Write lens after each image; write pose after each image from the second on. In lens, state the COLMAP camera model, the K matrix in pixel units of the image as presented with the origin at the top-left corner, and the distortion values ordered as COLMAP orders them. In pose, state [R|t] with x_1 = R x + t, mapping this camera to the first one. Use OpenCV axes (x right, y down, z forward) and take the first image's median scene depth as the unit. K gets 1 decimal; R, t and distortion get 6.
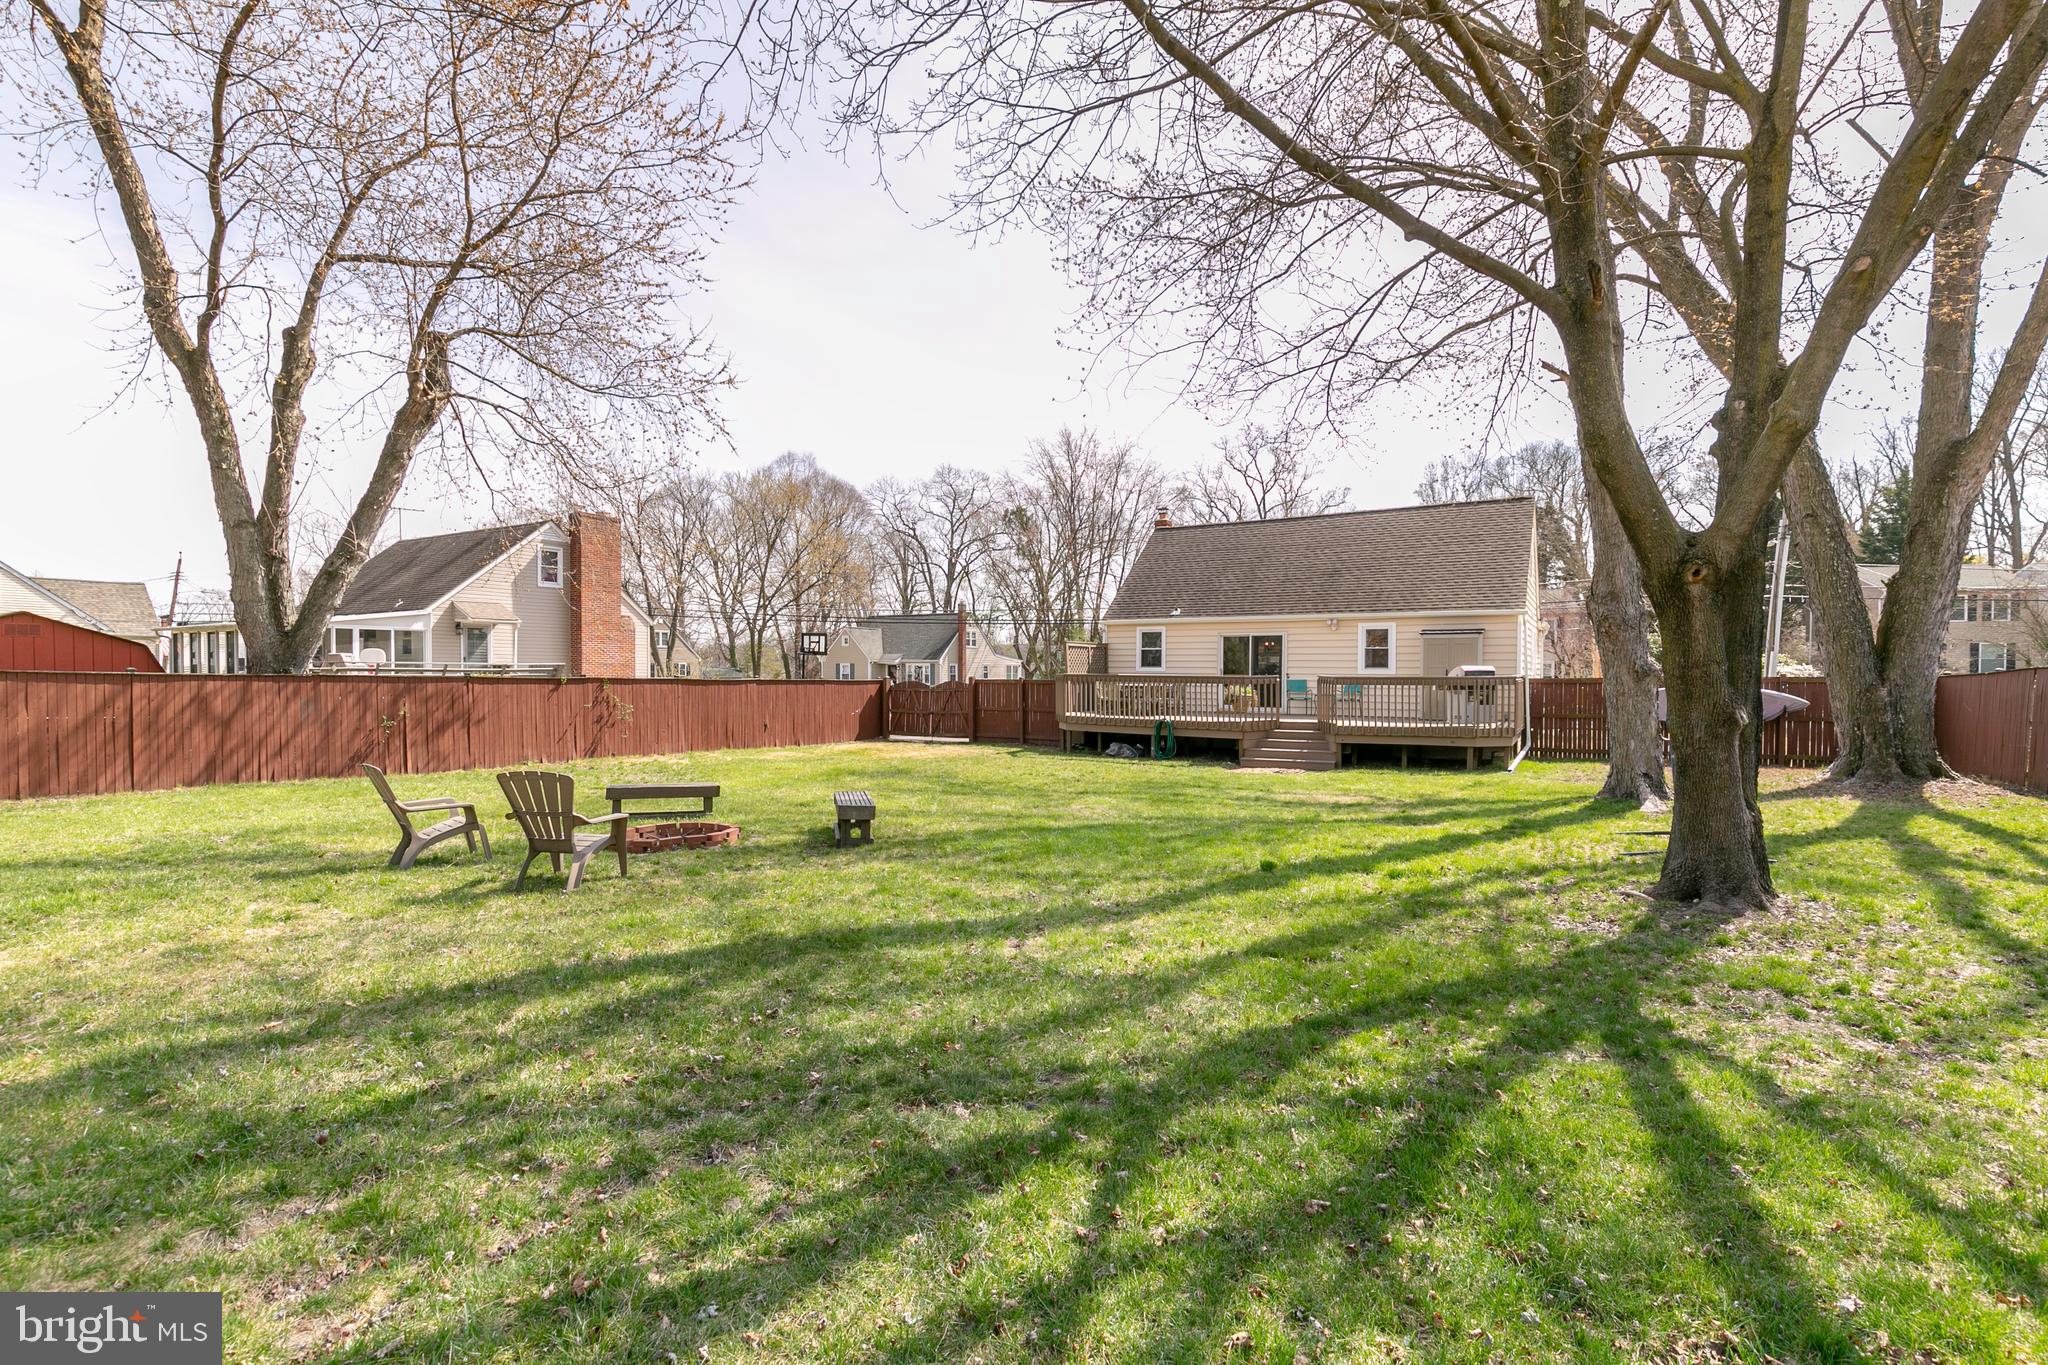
lens RADIAL K [[935.0, 0, 1022.1], [0, 935.0, 678.2], [0, 0, 1]] dist [-0.000769, 0.000263]
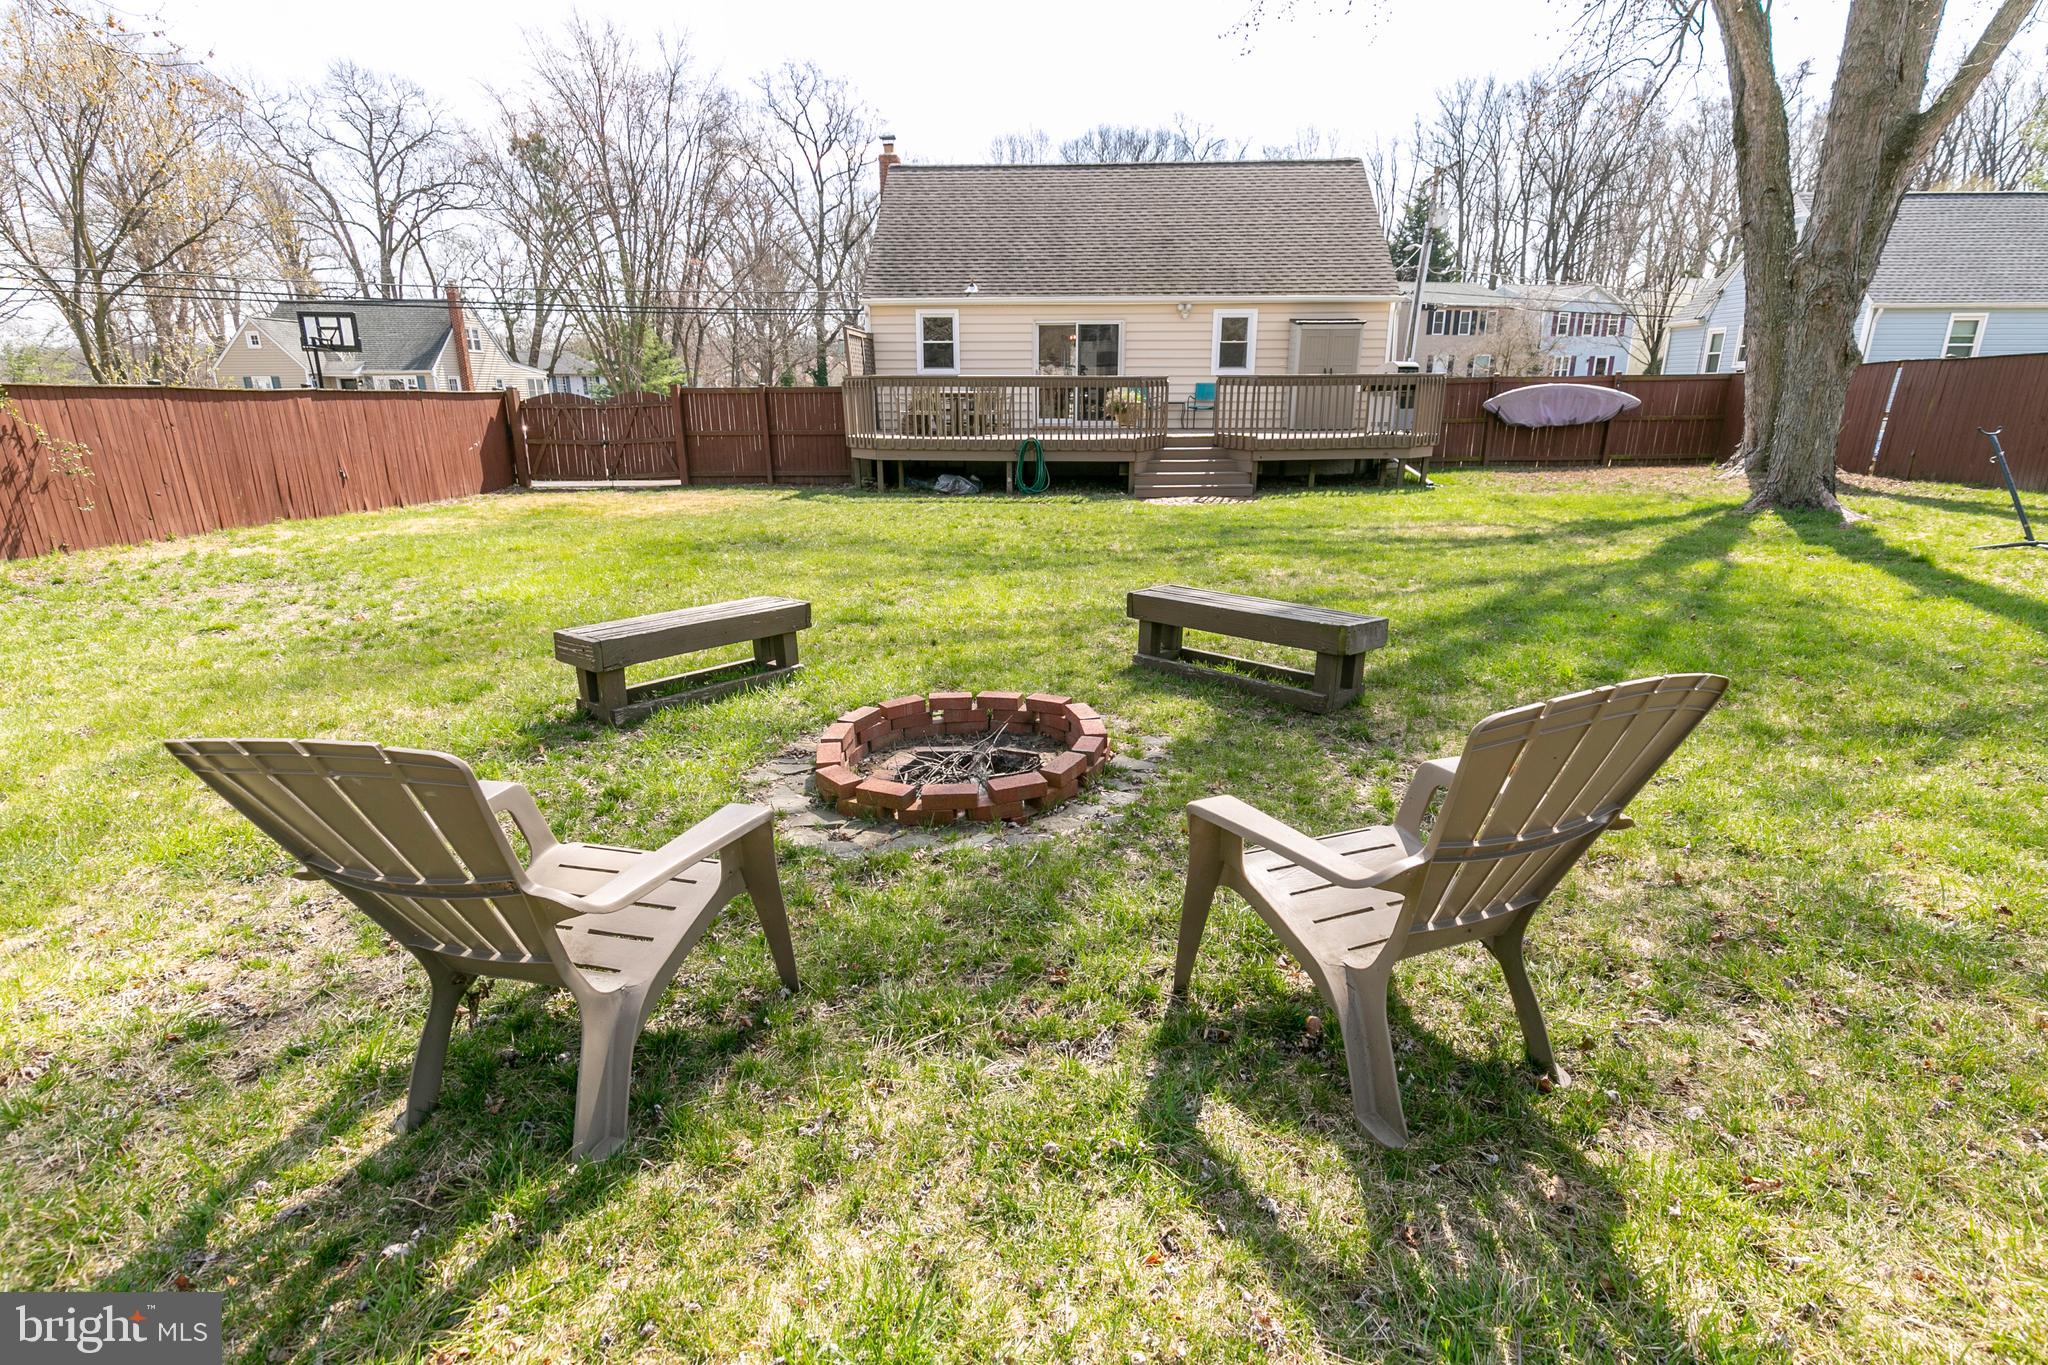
lens RADIAL K [[994.8, 0, 1030.6], [0, 994.8, 687.1], [0, 0, 1]] dist [-0.002547, -0.001444]
pose [[0.865504, -0.151337, 0.477493, -0.192649], [0.012354, 0.959427, 0.281688, 0.008475], [-0.500749, -0.237903, 0.832257, 0.234201]]
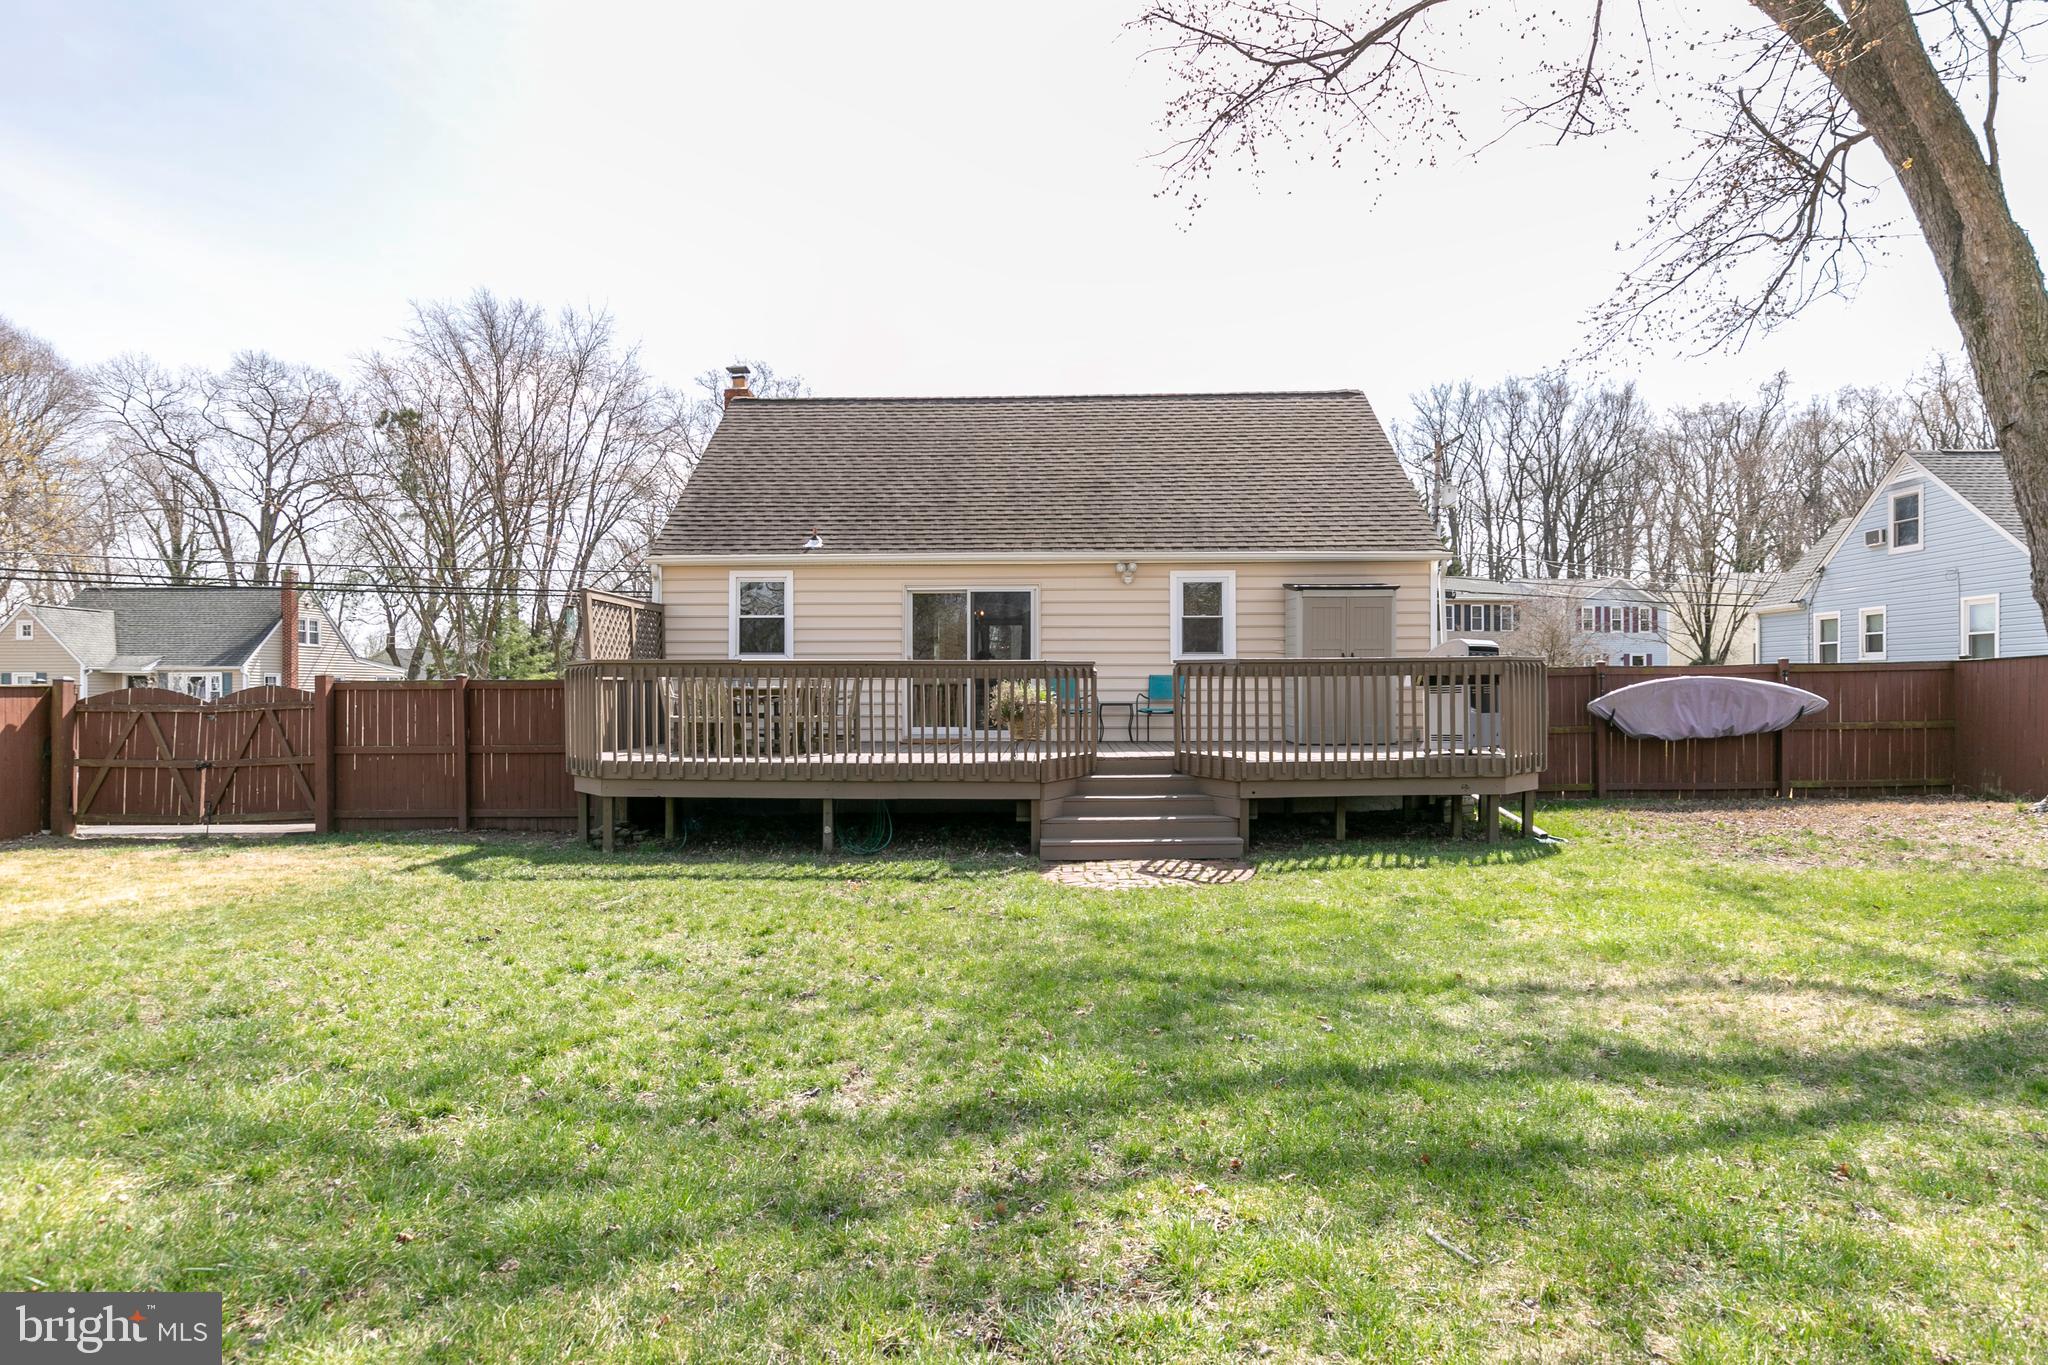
lens RADIAL K [[1077.2, 0, 1024.0], [0, 1077.2, 691.3], [0, 0, 1]] dist [-0.002675, -0.000250]
pose [[0.860250, -0.007173, 0.509822, -0.028124], [0.012041, 0.999908, -0.006249, 0.011674], [-0.509731, 0.011514, 0.860257, 0.410685]]
